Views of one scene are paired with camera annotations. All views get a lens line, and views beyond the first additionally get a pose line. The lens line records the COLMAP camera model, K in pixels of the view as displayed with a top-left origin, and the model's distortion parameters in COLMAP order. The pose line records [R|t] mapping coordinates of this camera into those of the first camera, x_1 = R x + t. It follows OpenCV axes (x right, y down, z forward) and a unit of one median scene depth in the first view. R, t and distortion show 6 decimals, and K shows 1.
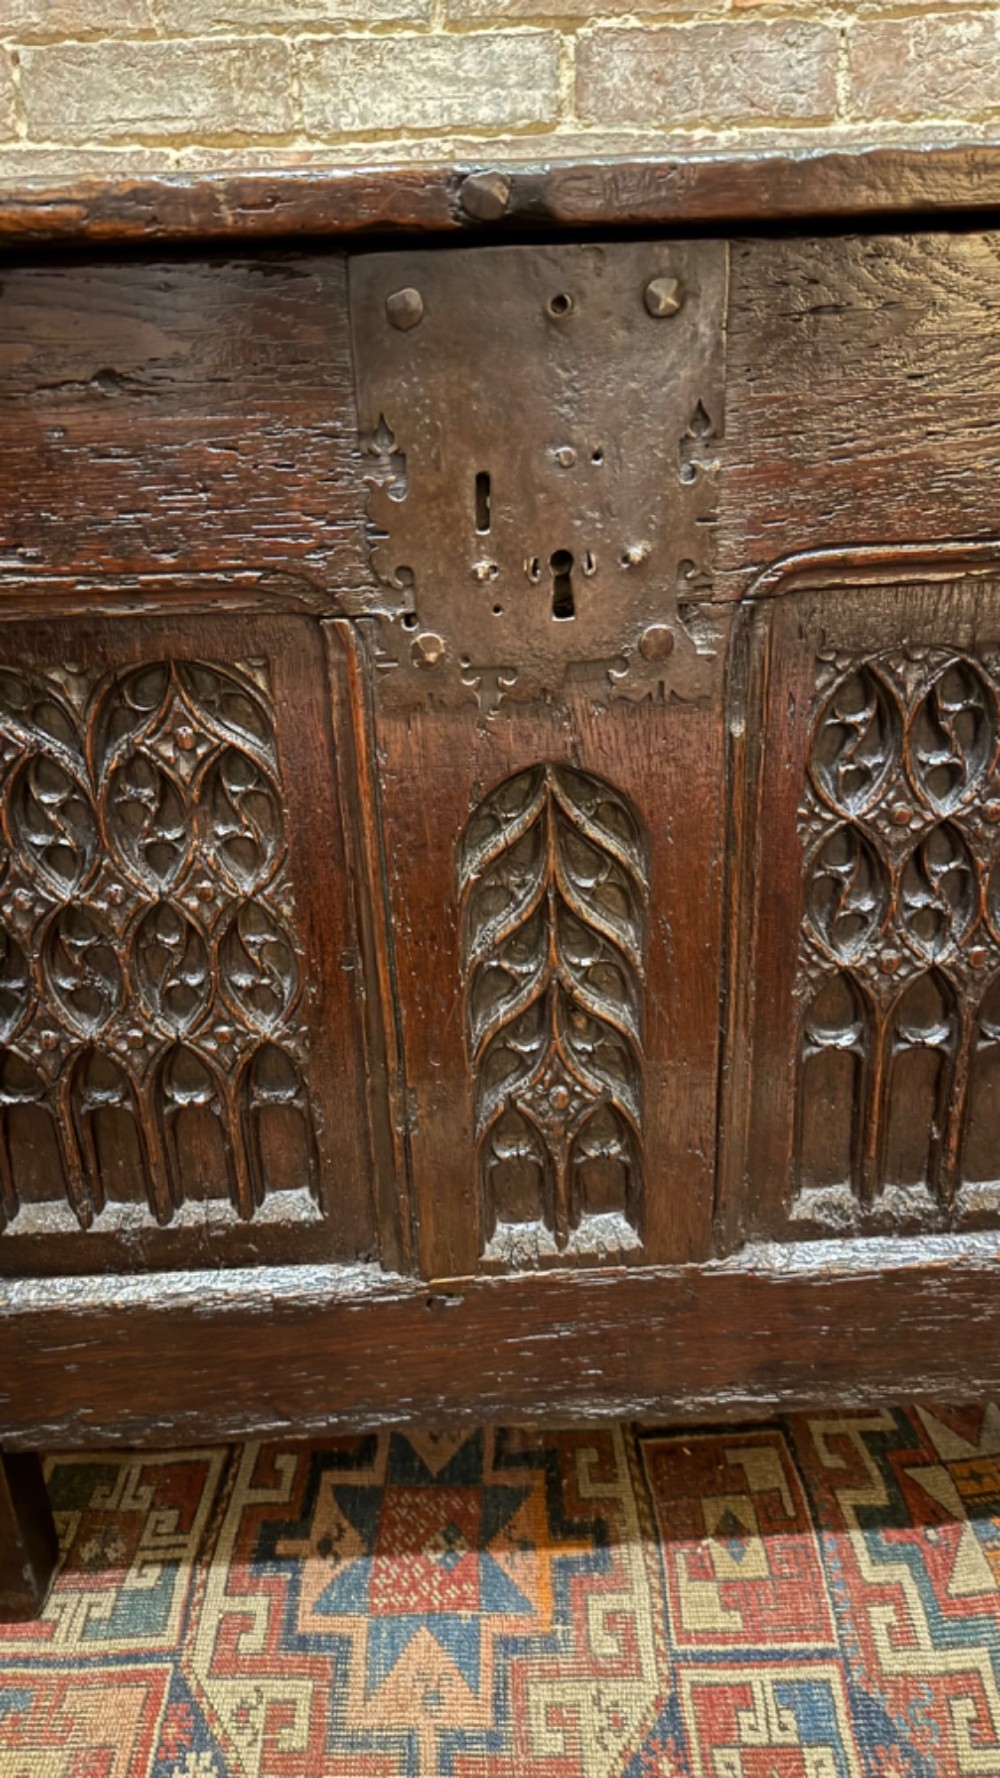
lens RADIAL K [[1210.8, 0, 500.5], [0, 1210.8, 873.4], [0, 0, 1]] dist [0.127047, -0.239136]
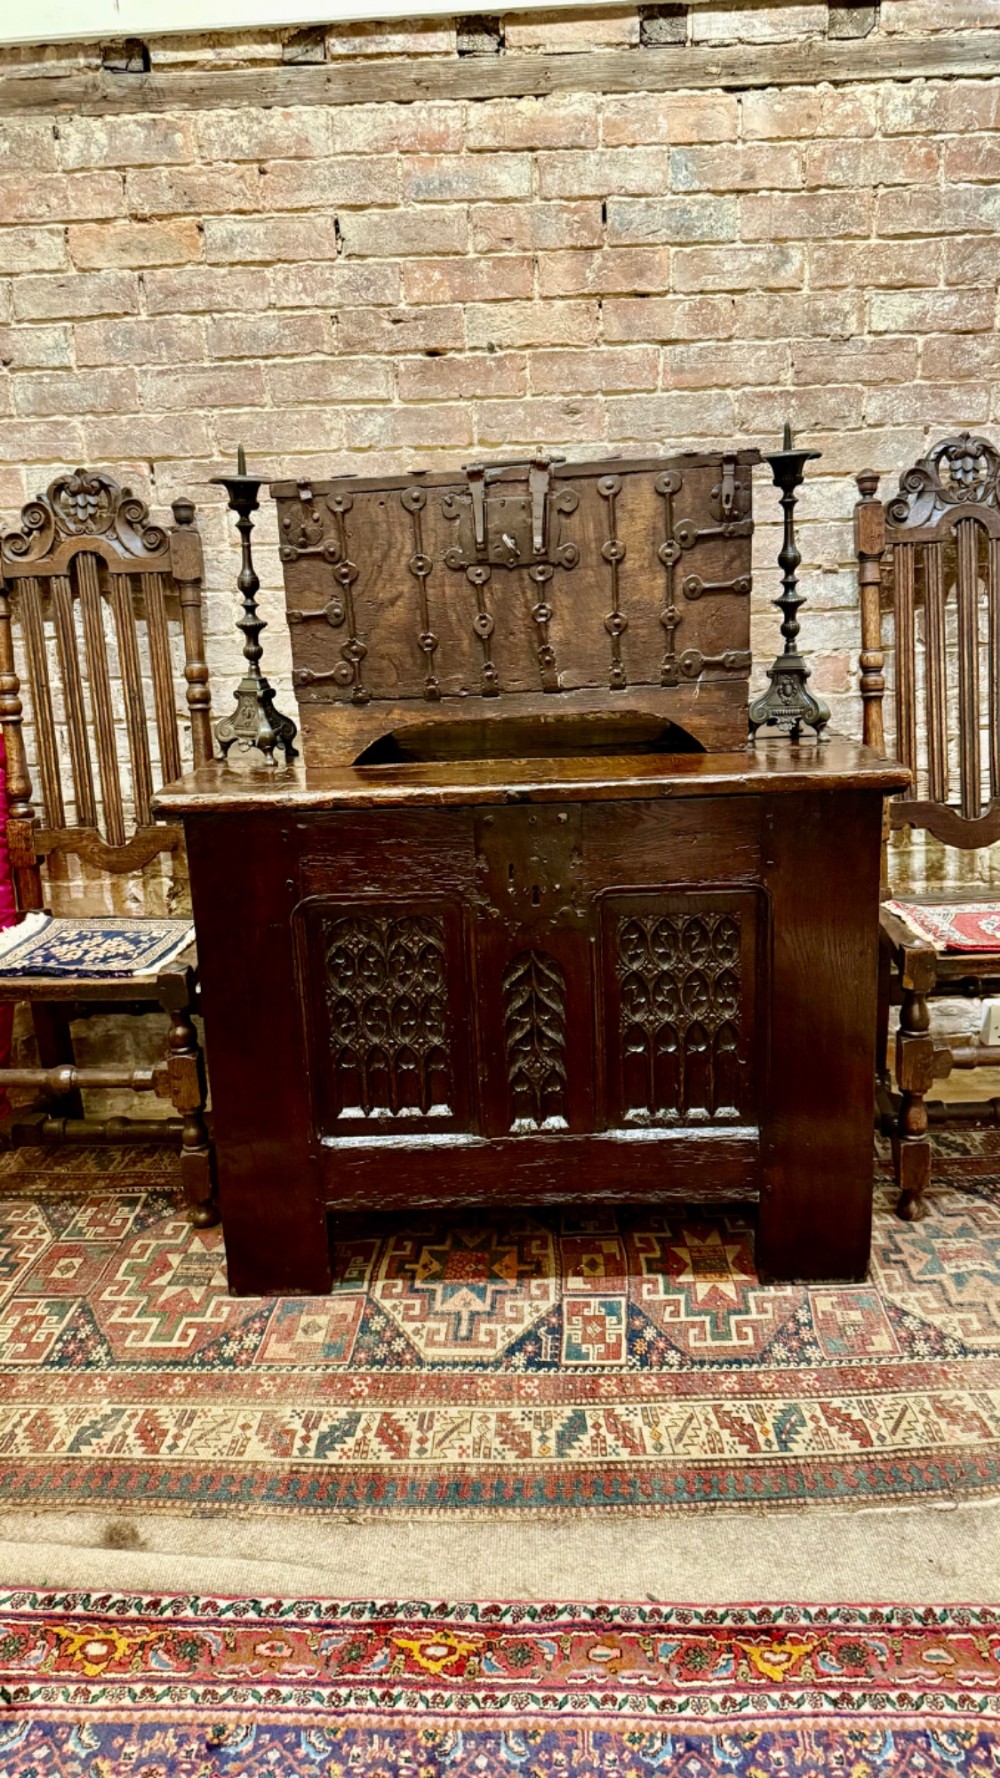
lens RADIAL K [[1235.1, 0, 500.0], [0, 1235.1, 889.0], [0, 0, 1]] dist [0.016133, -0.052913]
pose [[0.998418, 0.009243, -0.055455, 0.119039], [-0.017089, 0.989615, -0.142727, 0.187206], [0.053560, 0.143449, 0.988207, -1.942724]]
